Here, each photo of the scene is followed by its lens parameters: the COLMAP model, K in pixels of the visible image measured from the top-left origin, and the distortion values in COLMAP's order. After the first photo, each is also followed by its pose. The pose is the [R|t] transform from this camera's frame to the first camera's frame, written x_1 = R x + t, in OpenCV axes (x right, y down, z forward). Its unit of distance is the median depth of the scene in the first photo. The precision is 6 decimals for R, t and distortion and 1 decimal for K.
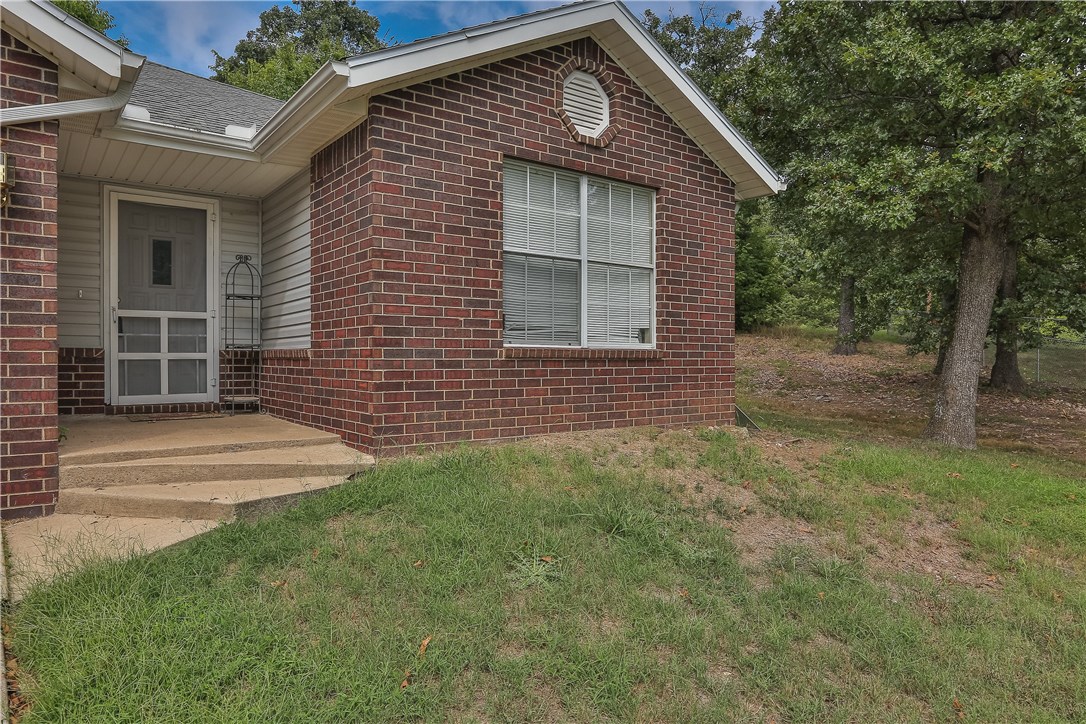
lens RADIAL K [[691.5, 0, 543.0], [0, 691.5, 362.0], [0, 0, 1]] dist [0.003187, 0.000575]
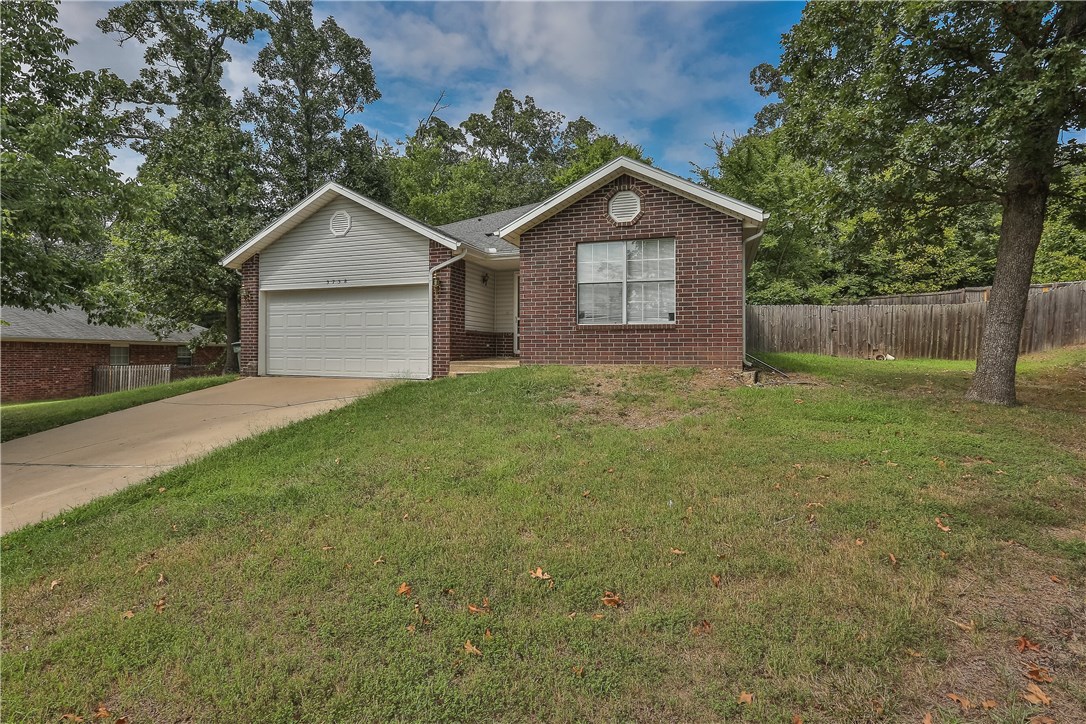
lens RADIAL K [[498.2, 0, 545.8], [0, 498.2, 341.0], [0, 0, 1]] dist [0.014133, 0.000113]
pose [[0.594626, -0.013669, -0.803886, 1.114672], [-0.000171, 0.999853, -0.017128, 0.054173], [0.804002, 0.010322, 0.594537, -0.068312]]
